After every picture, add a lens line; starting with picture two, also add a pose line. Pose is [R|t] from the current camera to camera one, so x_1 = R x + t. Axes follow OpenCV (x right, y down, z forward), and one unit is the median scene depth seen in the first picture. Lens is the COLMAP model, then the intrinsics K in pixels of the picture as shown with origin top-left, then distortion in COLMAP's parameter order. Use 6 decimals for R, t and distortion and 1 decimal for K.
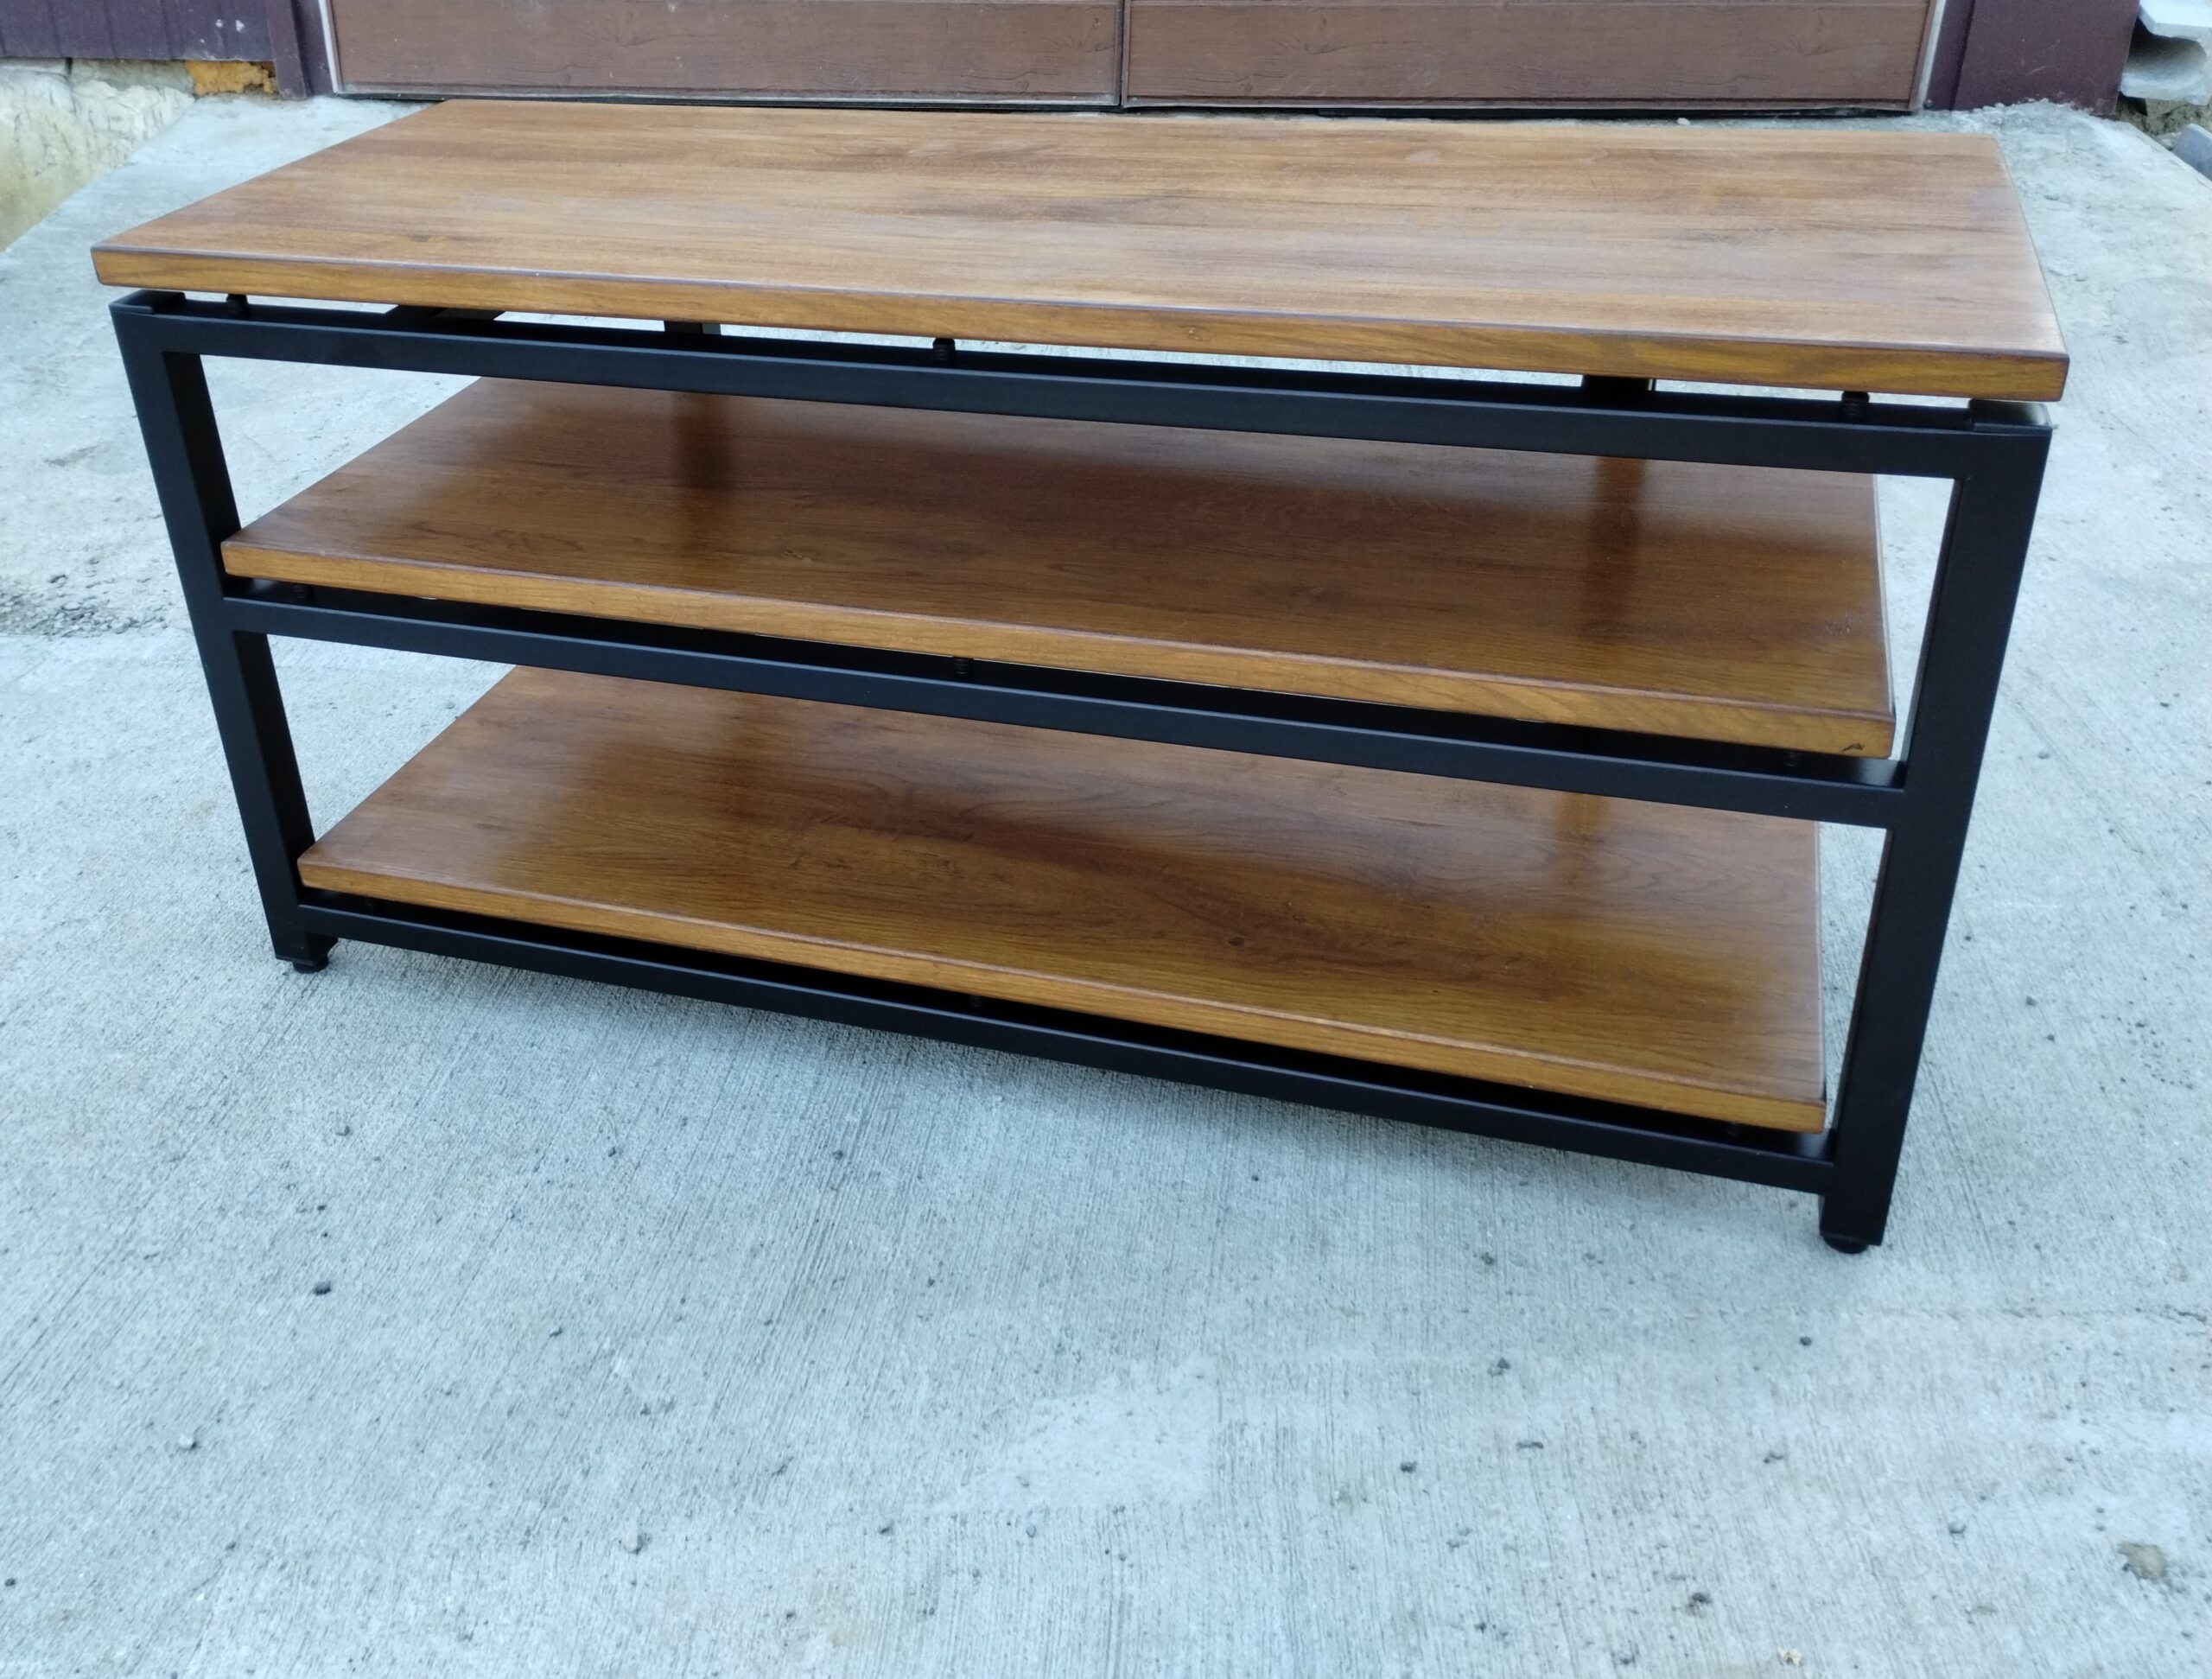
lens RADIAL K [[2085.2, 0, 956.5], [0, 2085.2, 728.3], [0, 0, 1]] dist [0.031936, 0.000000]
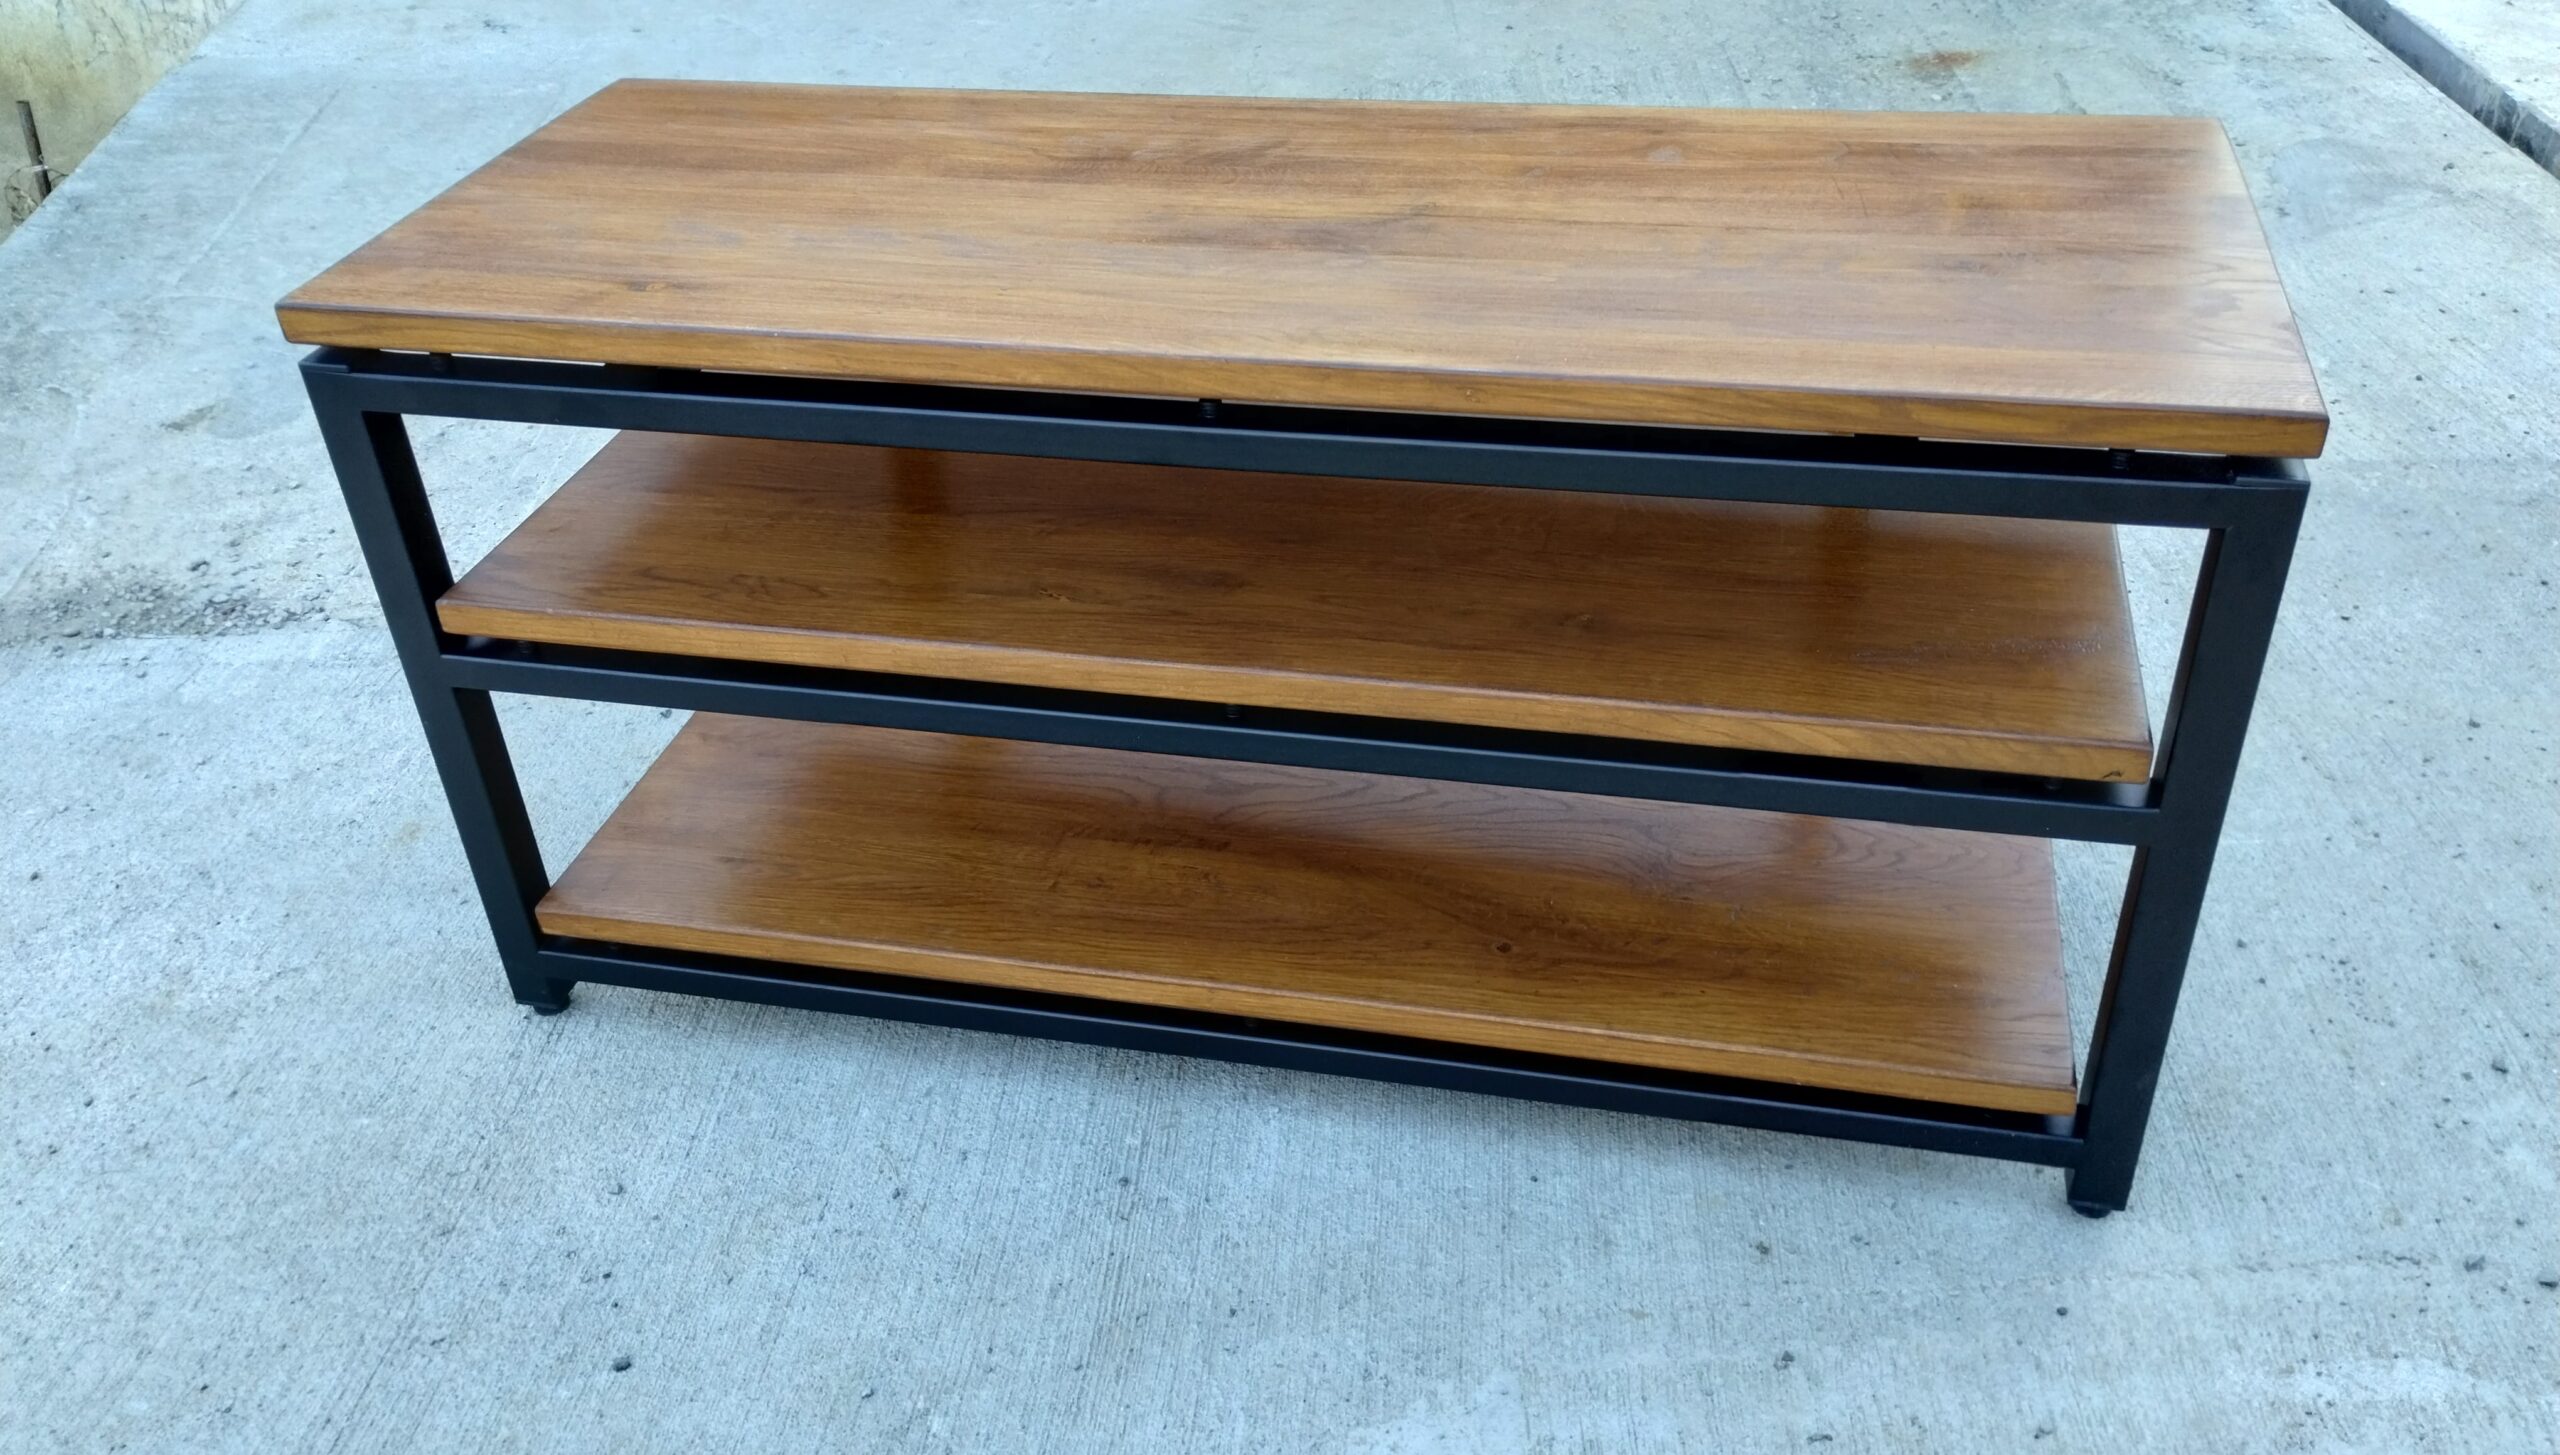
lens RADIAL K [[2119.4, 0, 1284.8], [0, 2119.4, 770.2], [0, 0, 1]] dist [0.045852, -0.042441]
pose [[0.994348, -0.058533, 0.088583, -0.062255], [0.048555, 0.992648, 0.110873, -0.110002], [-0.094421, -0.105945, 0.989879, -0.004268]]
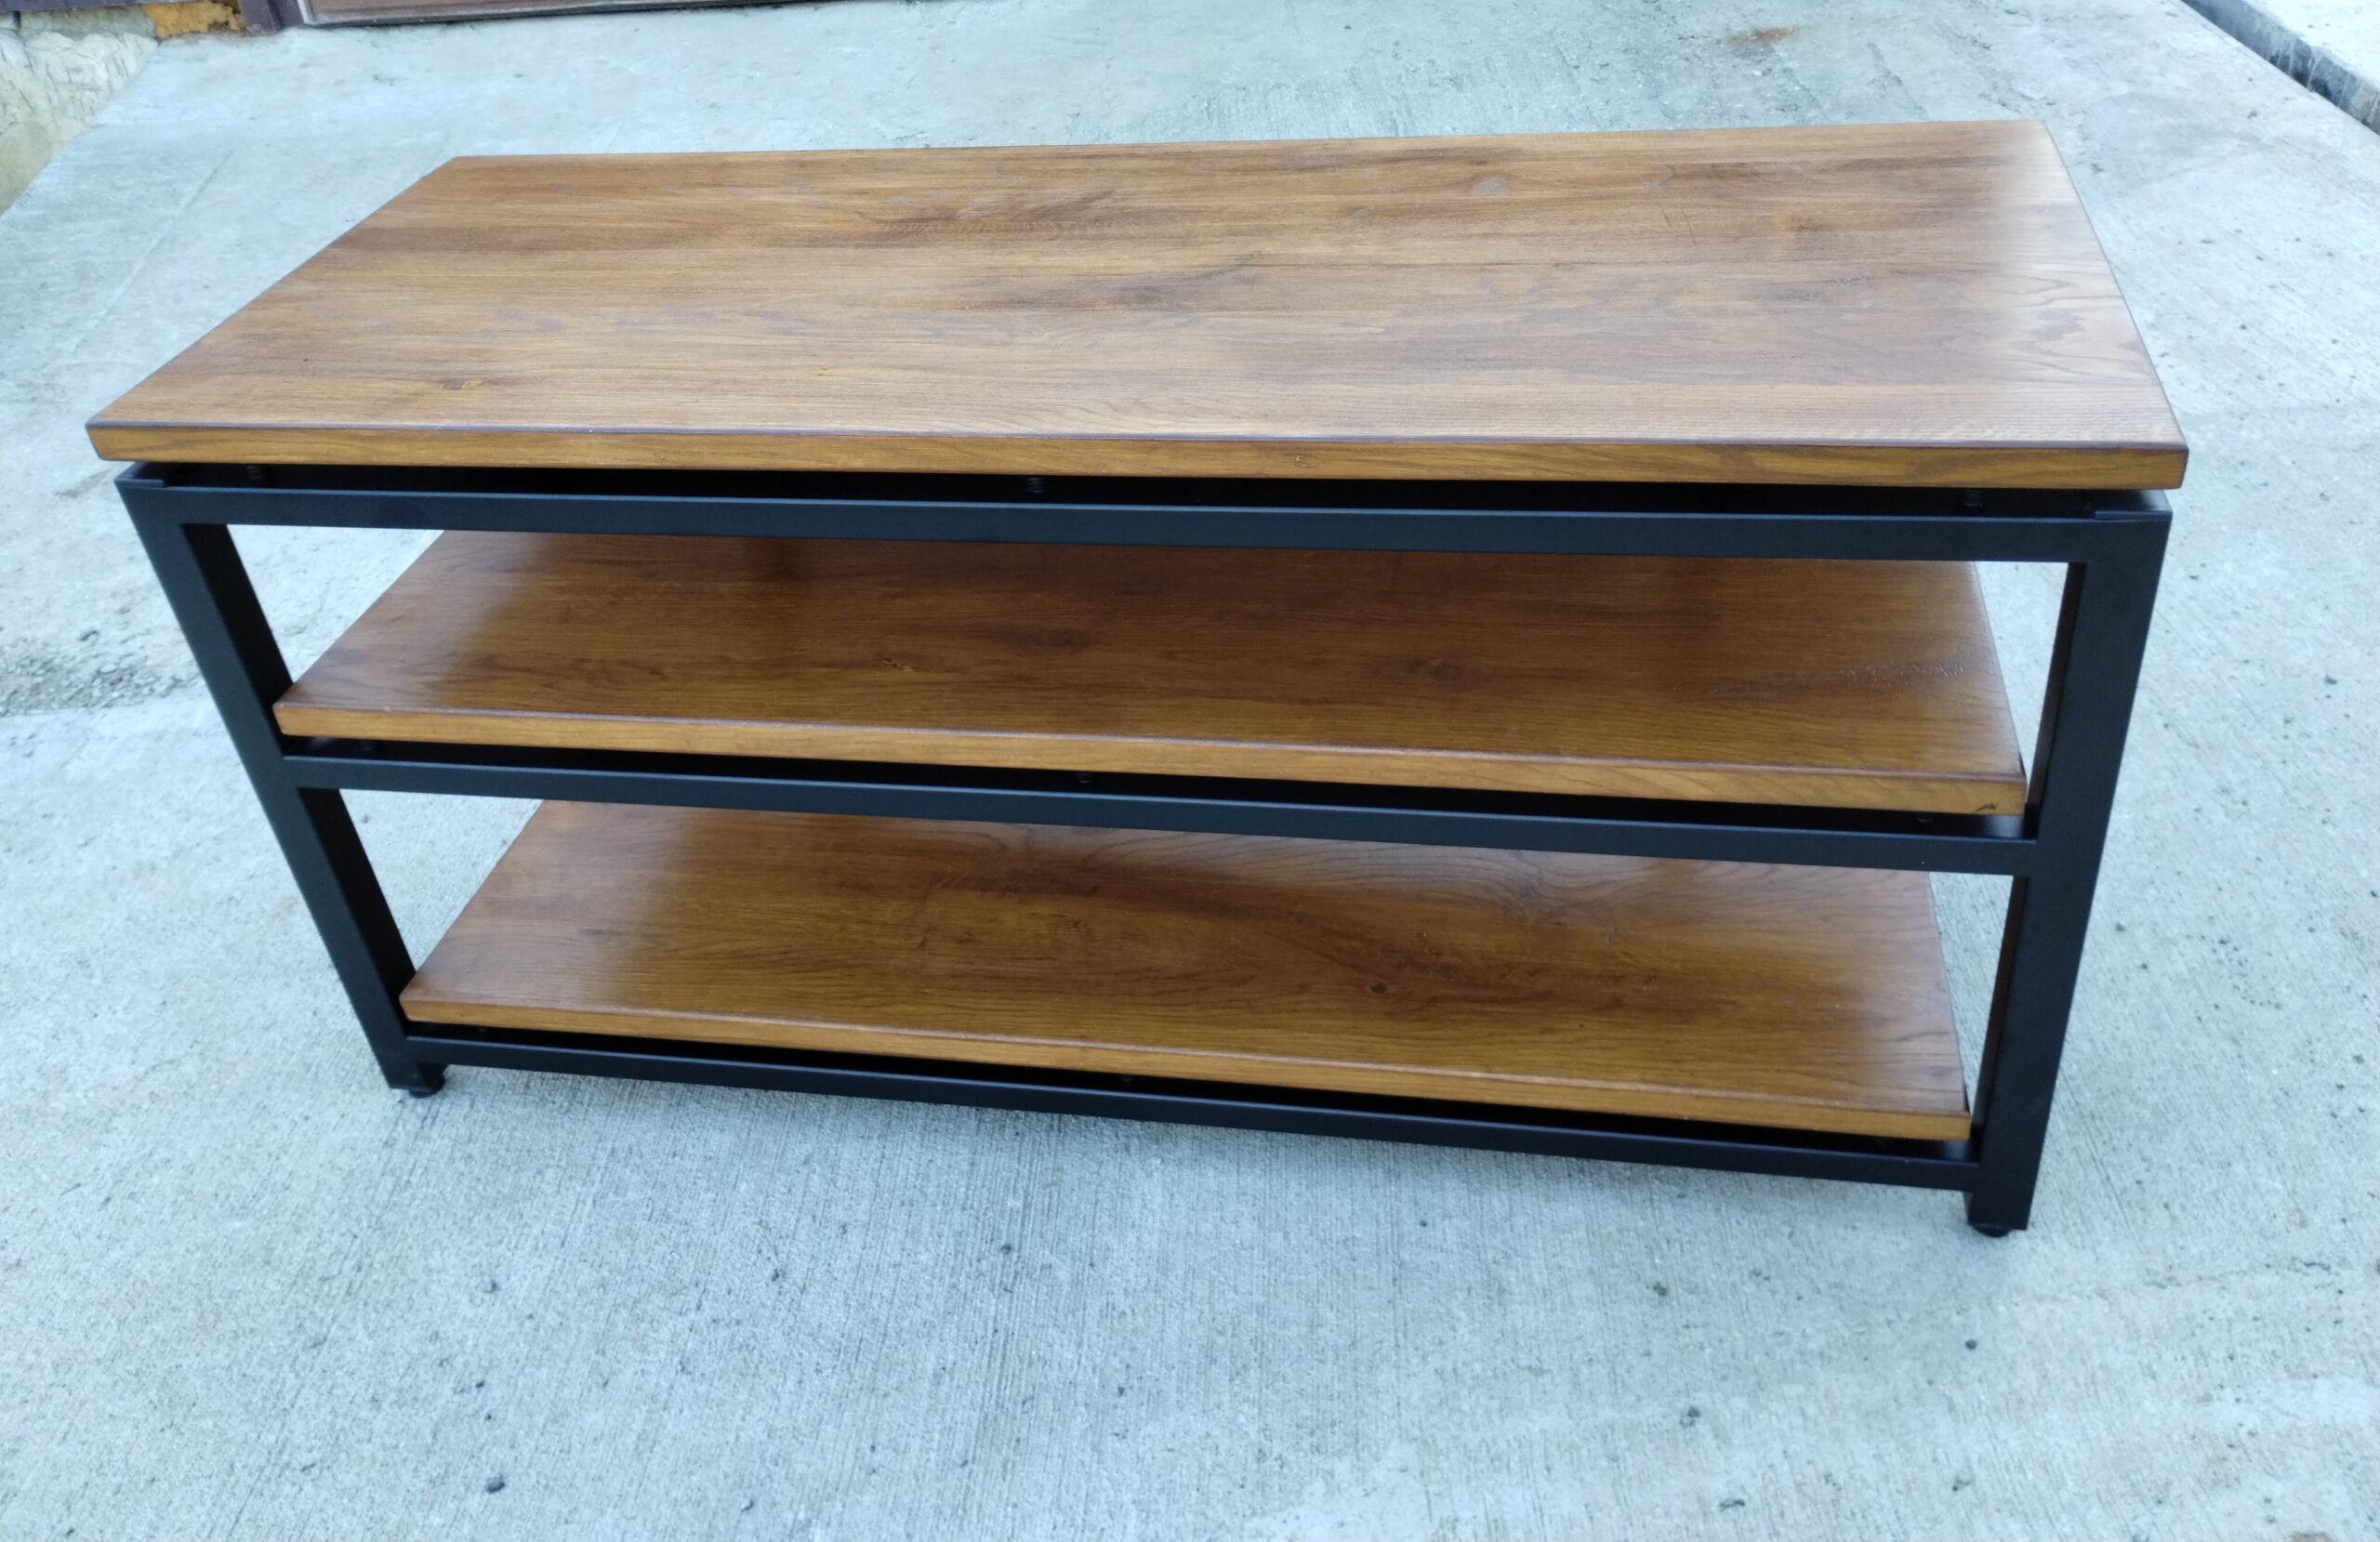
lens RADIAL K [[1971.2, 0, 1197.1], [0, 1971.2, 633.0], [0, 0, 1]] dist [0.053014, -0.068860]
pose [[0.989113, -0.113603, 0.093540, -0.023303], [0.106085, 0.990989, 0.081775, -0.162378], [-0.101987, -0.070962, 0.992251, 0.083197]]
